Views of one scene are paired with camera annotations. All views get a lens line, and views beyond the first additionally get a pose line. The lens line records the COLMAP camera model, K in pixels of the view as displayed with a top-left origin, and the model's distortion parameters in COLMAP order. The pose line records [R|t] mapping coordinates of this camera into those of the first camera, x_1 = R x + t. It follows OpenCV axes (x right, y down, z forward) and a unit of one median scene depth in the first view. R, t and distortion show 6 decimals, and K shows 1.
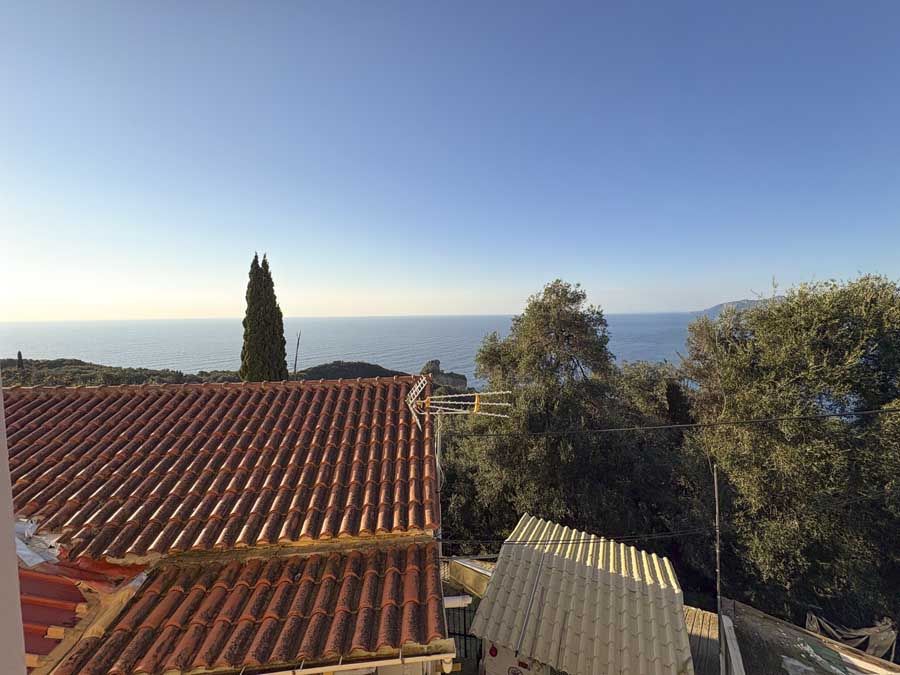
lens RADIAL K [[380.7, 0, 450.3], [0, 380.7, 339.7], [0, 0, 1]] dist [0.001591, -0.000247]
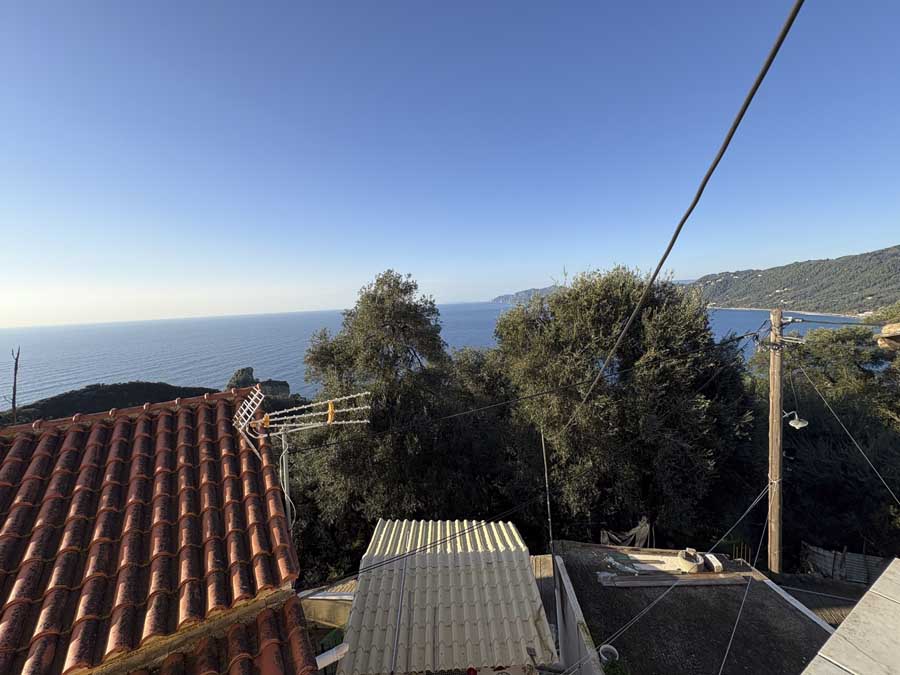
lens RADIAL K [[380.7, 0, 450.3], [0, 380.7, 339.7], [0, 0, 1]] dist [0.001591, -0.000247]
pose [[0.884506, -0.080682, 0.459500, -0.047754], [0.075977, 0.996695, 0.028755, 0.003295], [-0.460301, 0.009478, 0.887712, 0.093727]]
